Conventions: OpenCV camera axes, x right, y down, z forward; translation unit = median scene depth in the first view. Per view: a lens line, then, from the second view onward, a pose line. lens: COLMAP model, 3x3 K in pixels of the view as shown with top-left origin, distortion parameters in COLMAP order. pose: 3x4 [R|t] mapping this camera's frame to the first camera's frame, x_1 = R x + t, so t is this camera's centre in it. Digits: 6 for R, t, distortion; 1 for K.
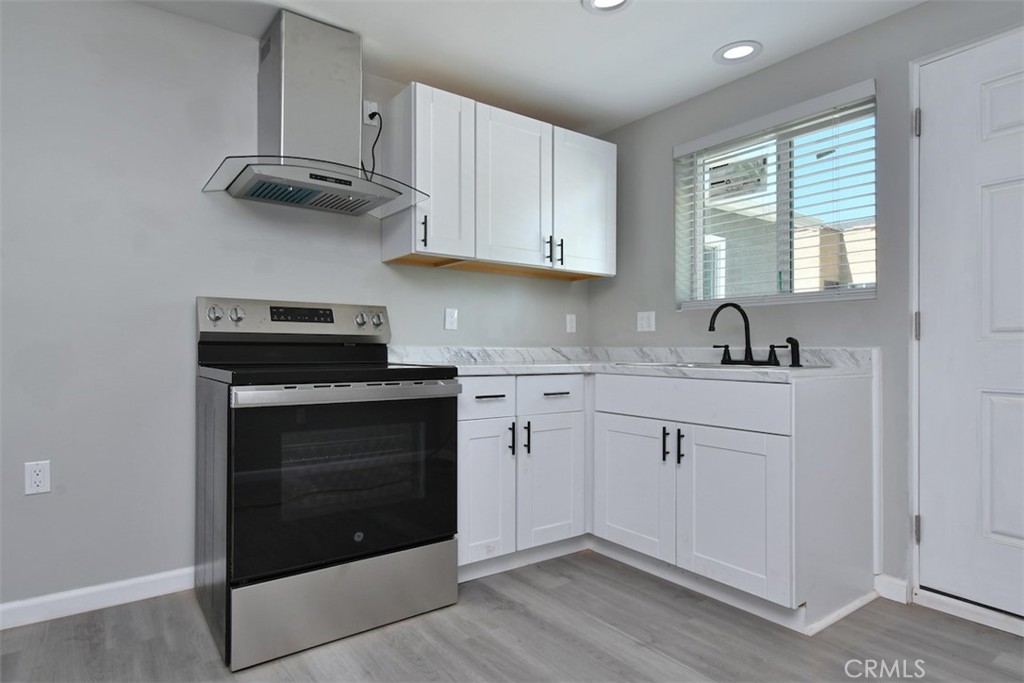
lens RADIAL K [[461.4, 0, 480.0], [0, 461.4, 353.3], [0, 0, 1]] dist [0.003082, 0.000481]
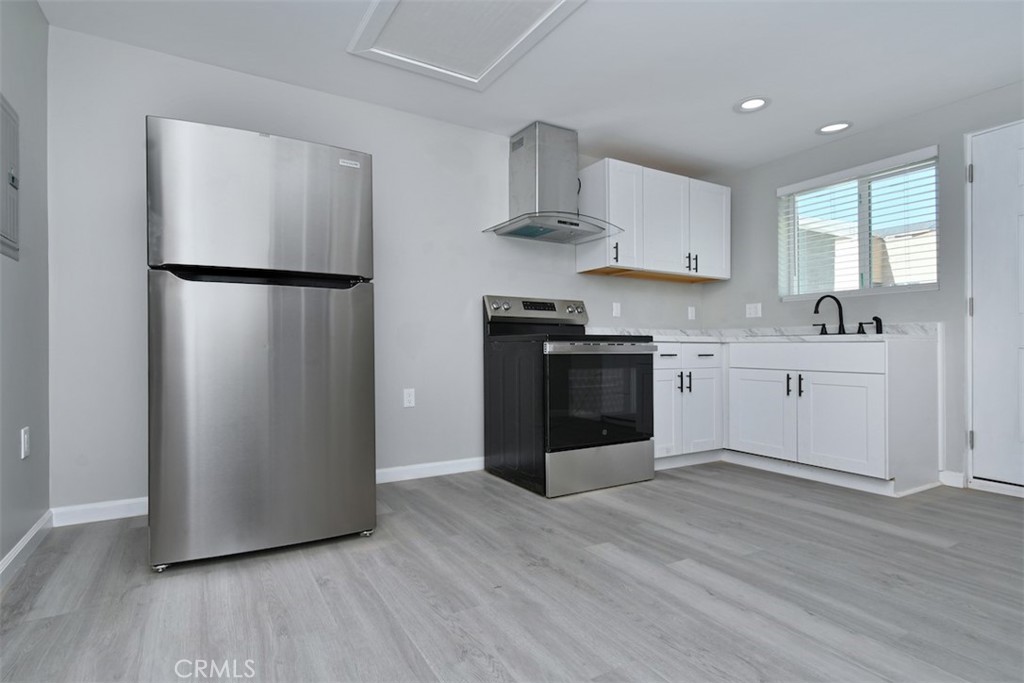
lens RADIAL K [[378.3, 0, 507.3], [0, 378.3, 346.2], [0, 0, 1]] dist [0.001052, -0.000235]
pose [[0.993559, 0.001351, -0.113309, -0.374289], [-0.001647, 0.999995, -0.002521, 0.065298], [0.113305, 0.002692, 0.993557, -0.357301]]
